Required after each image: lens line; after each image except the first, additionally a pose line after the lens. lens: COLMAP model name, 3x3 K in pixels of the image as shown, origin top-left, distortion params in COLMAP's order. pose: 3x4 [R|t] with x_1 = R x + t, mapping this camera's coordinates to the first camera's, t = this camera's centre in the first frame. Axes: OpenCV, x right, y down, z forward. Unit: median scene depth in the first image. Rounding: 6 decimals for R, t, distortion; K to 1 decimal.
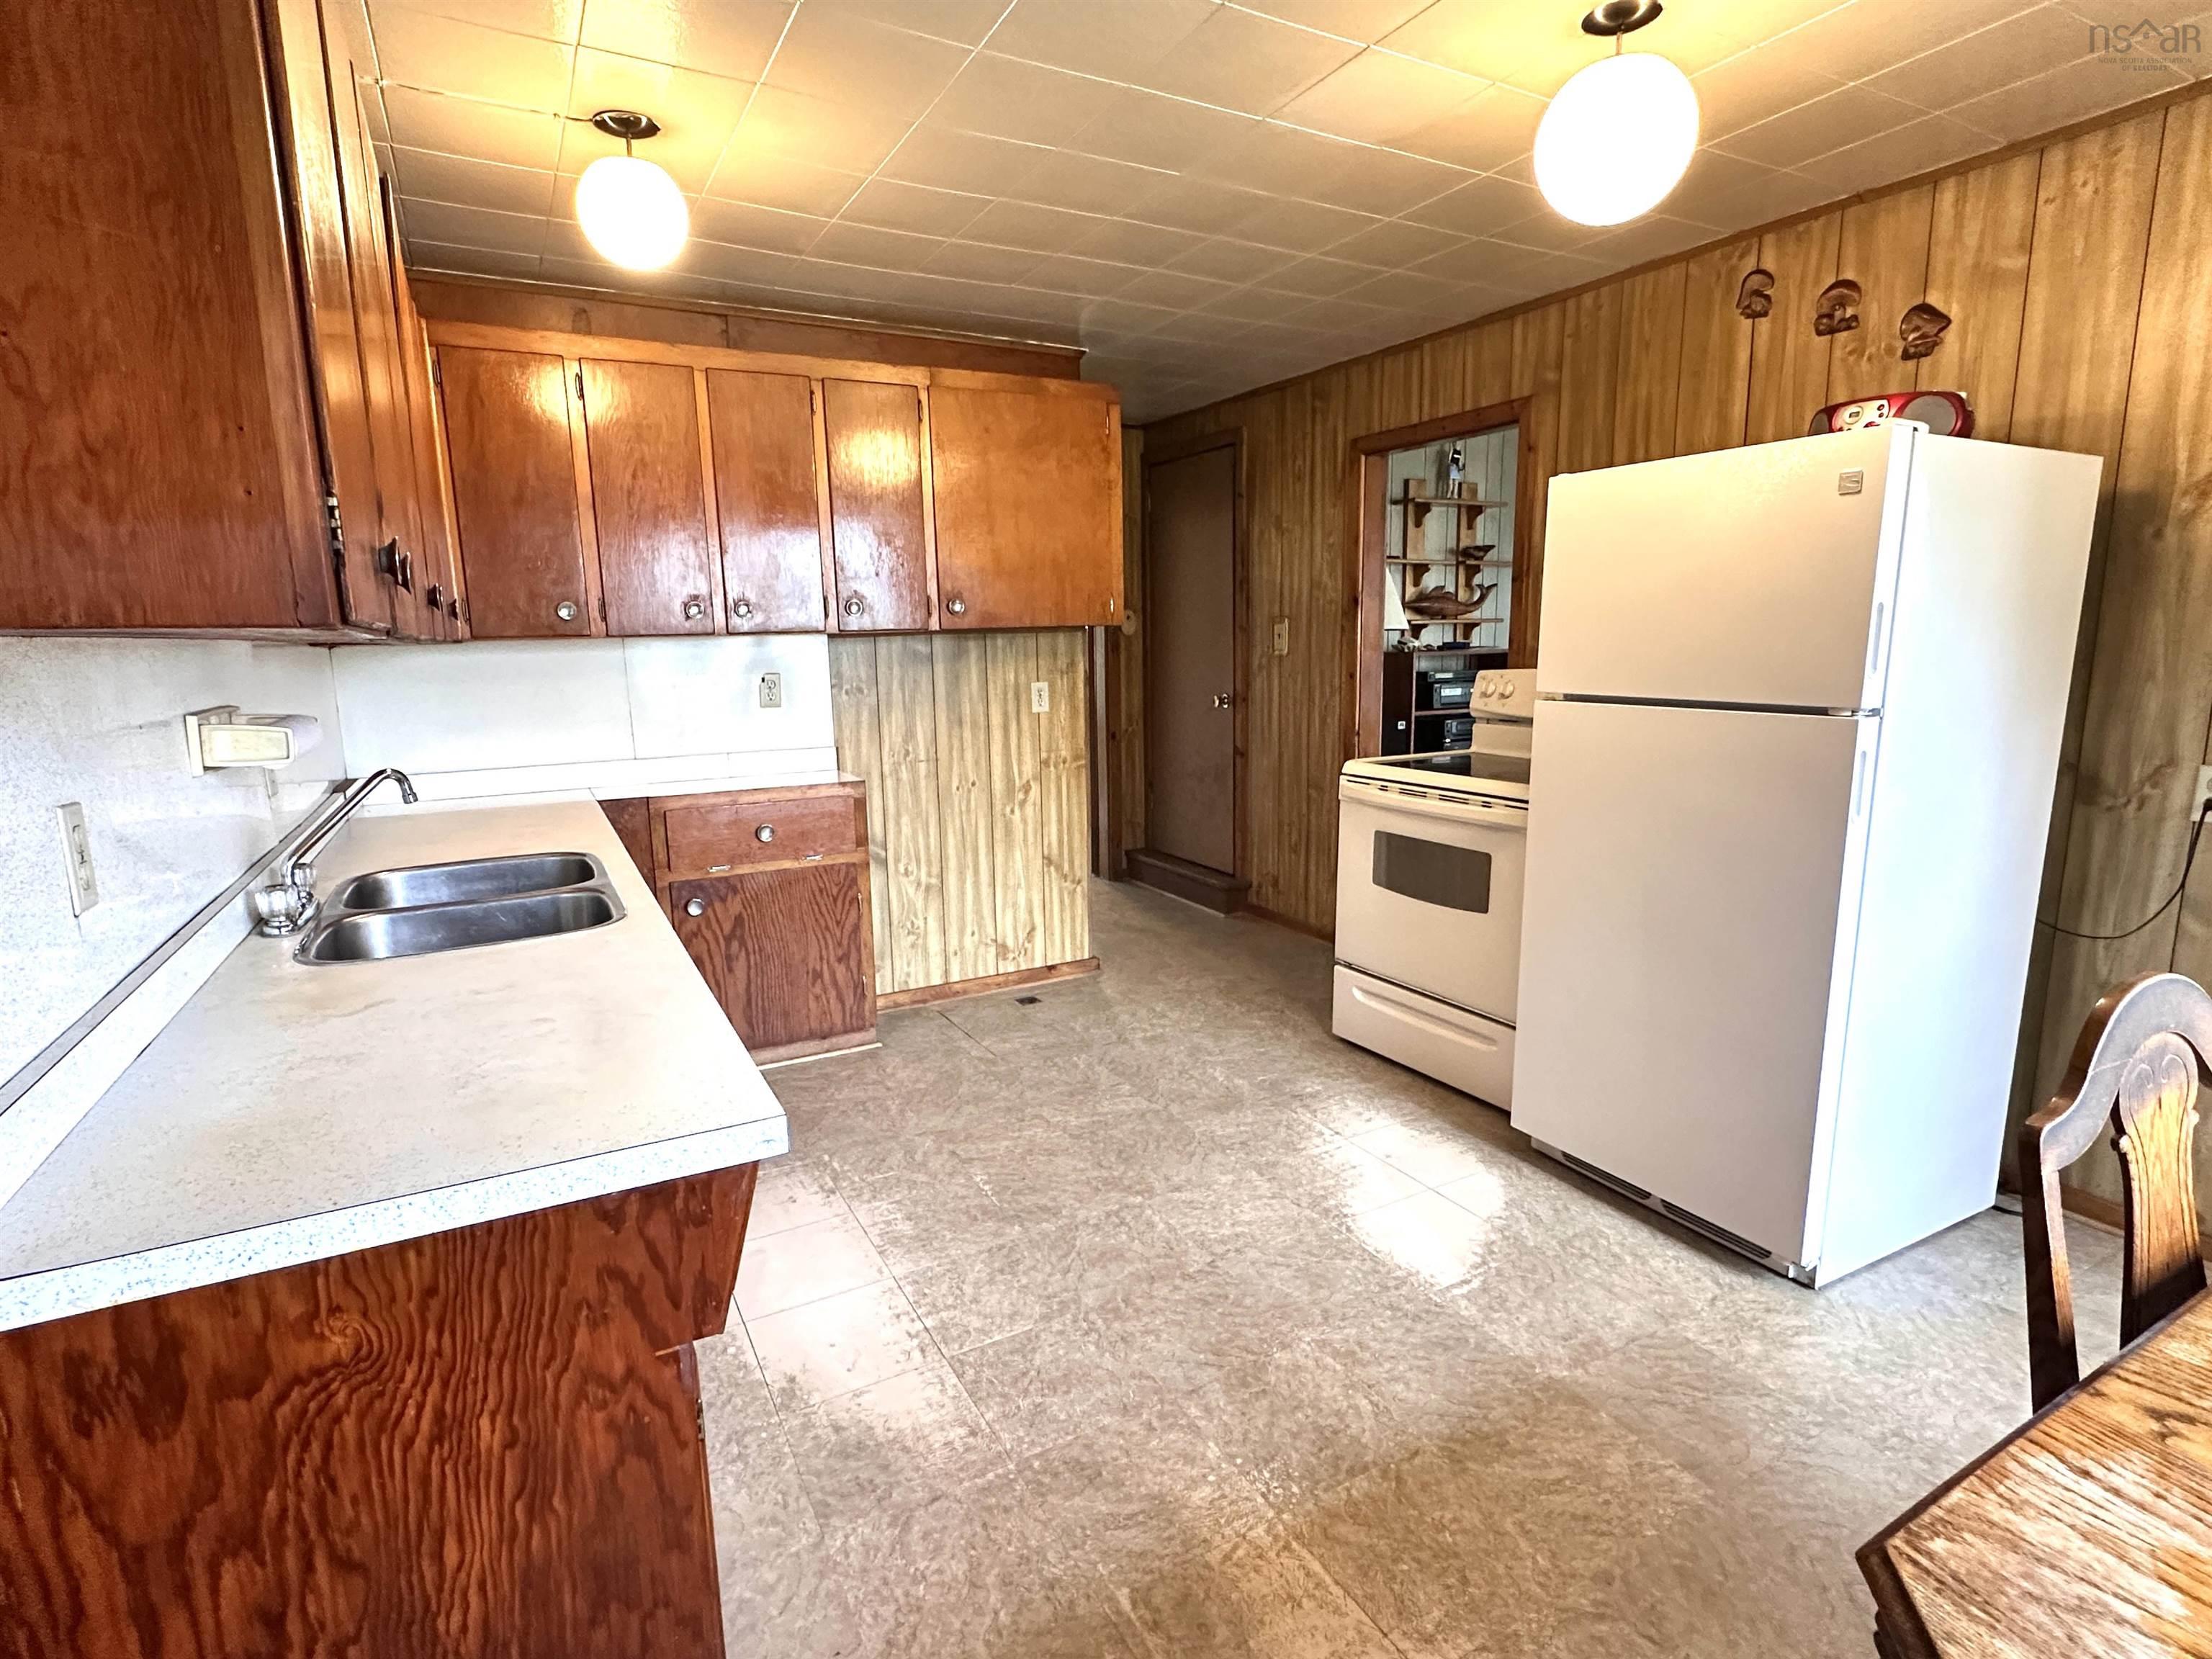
lens RADIAL K [[1081.9, 0, 1114.6], [0, 1081.9, 824.2], [0, 0, 1]] dist [-0.000554, 0.001400]
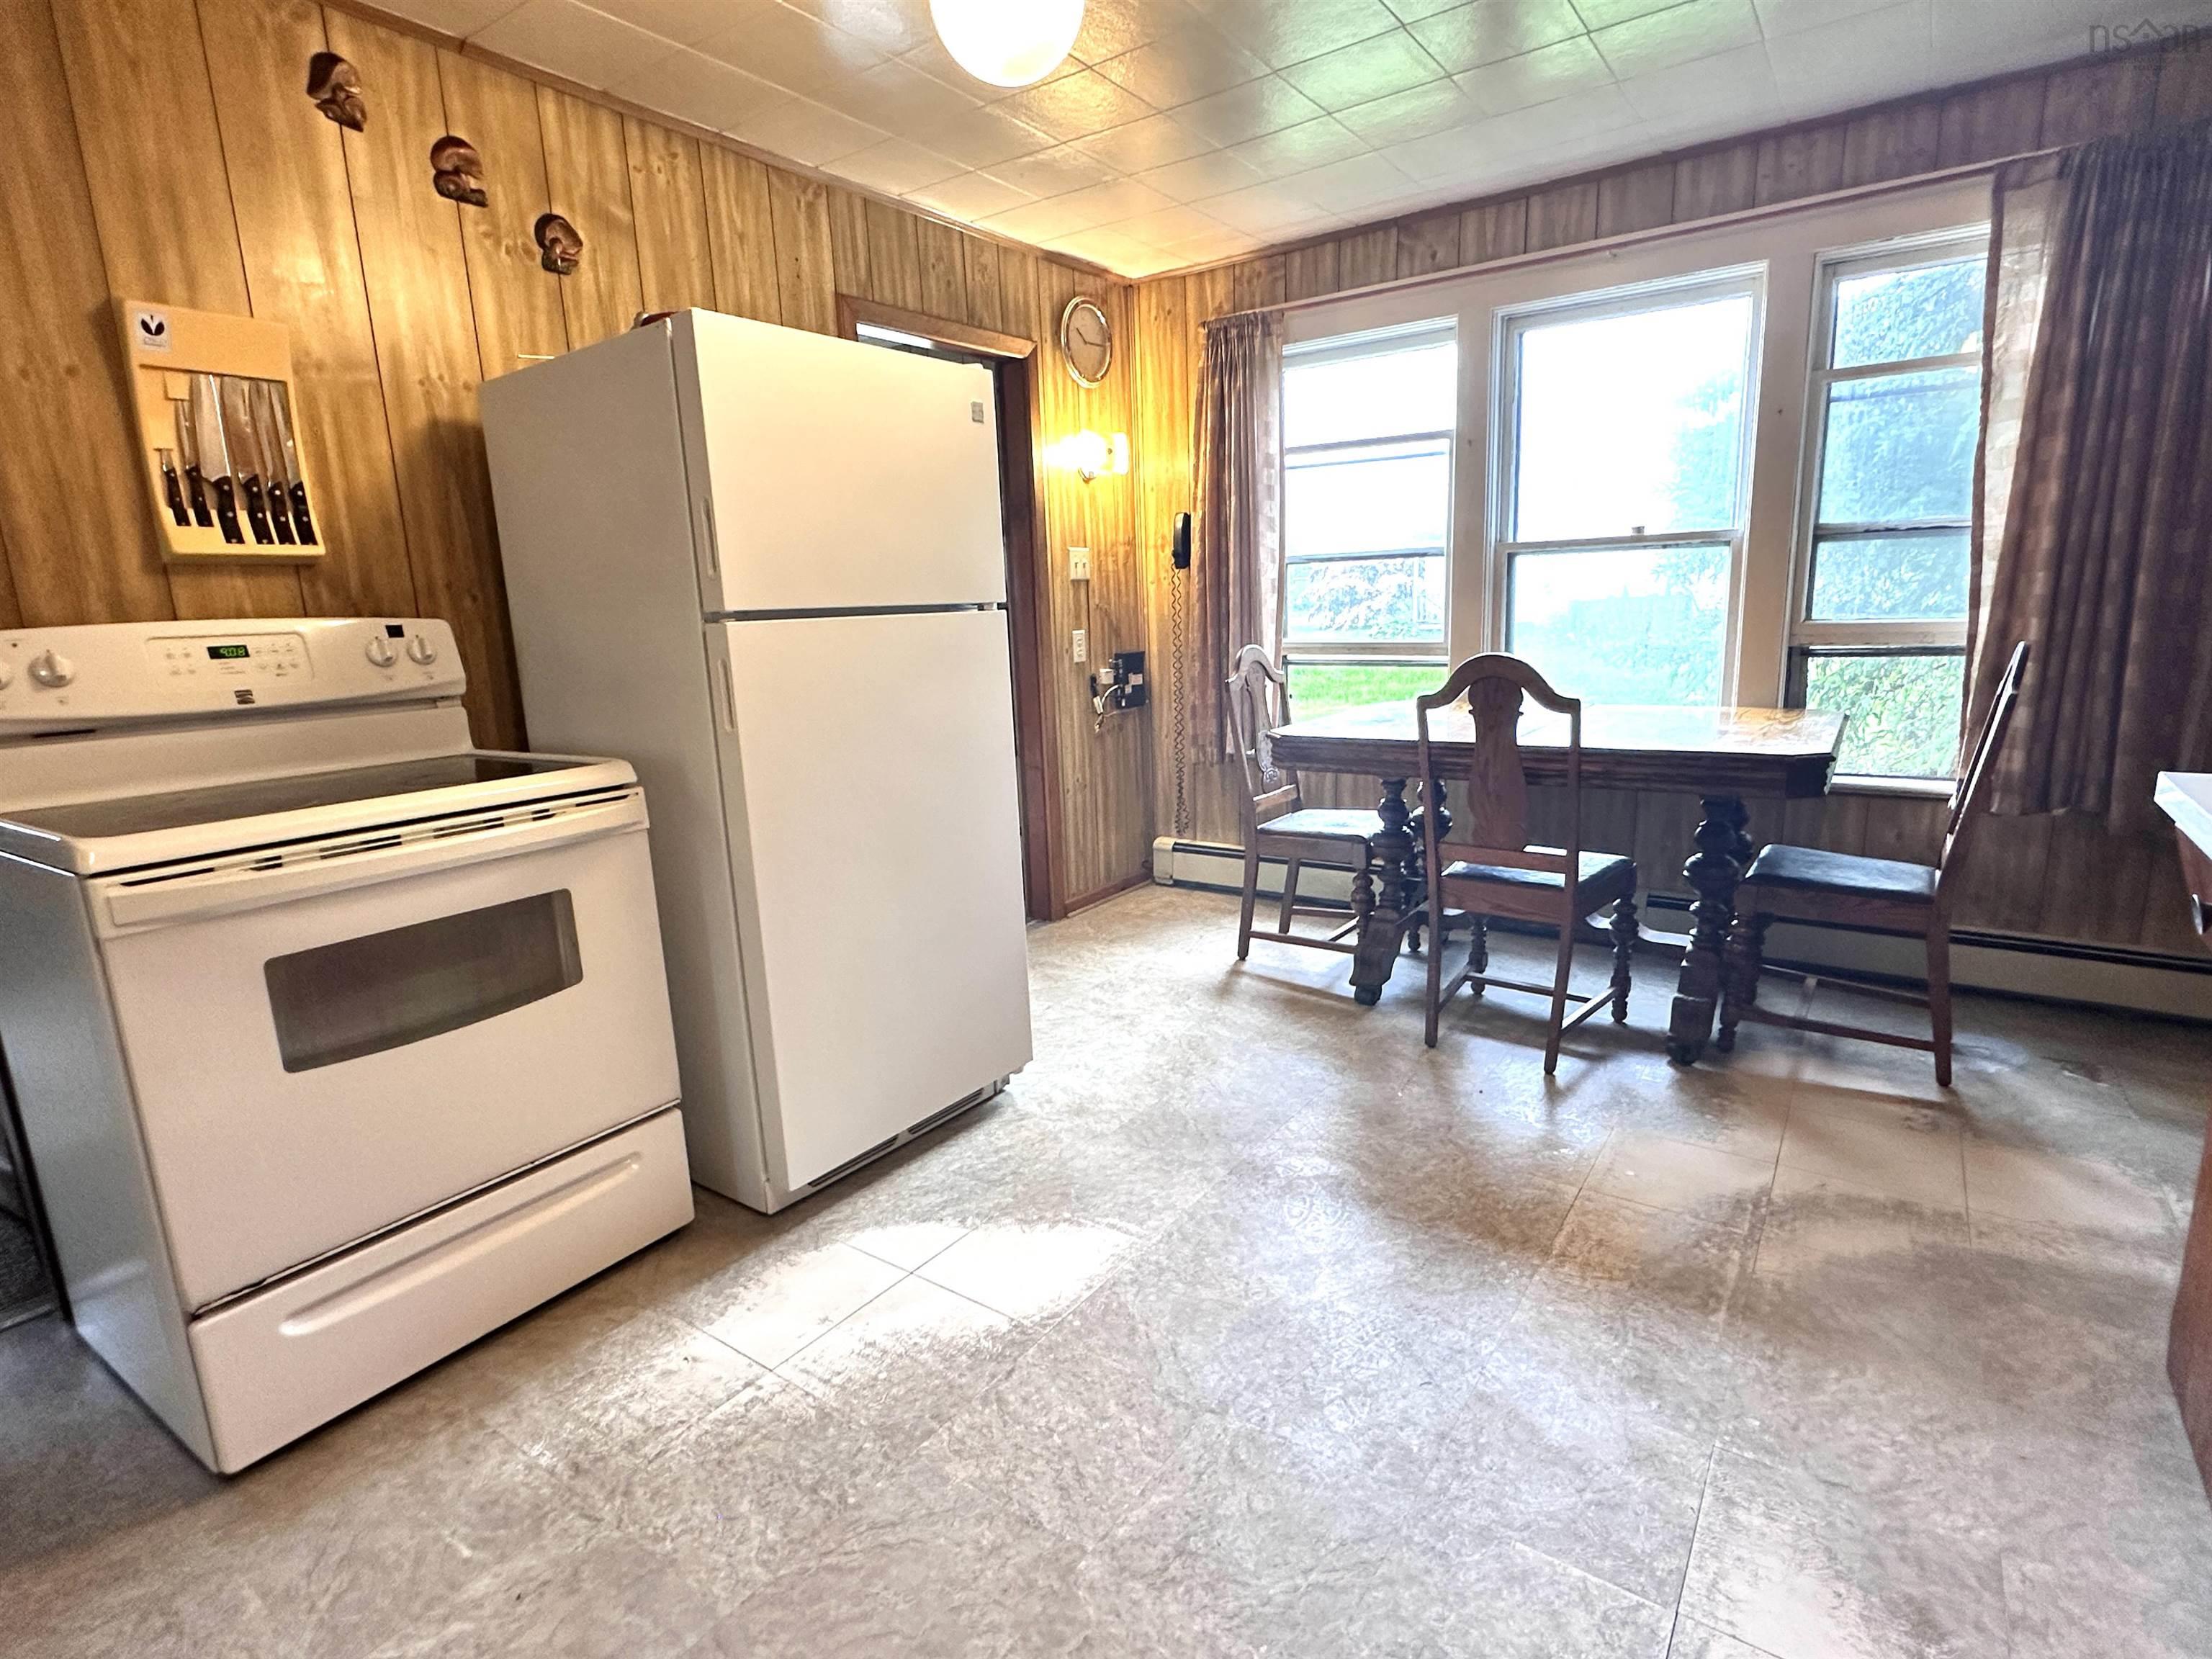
lens RADIAL K [[1081.9, 0, 1120.5], [0, 1081.9, 828.1], [0, 0, 1]] dist [-0.000554, 0.001400]
pose [[-0.421045, -0.151697, 0.894264, -0.380119], [0.202157, 0.945422, 0.255557, -0.112094], [-0.884225, 0.288382, -0.367399, 1.035099]]
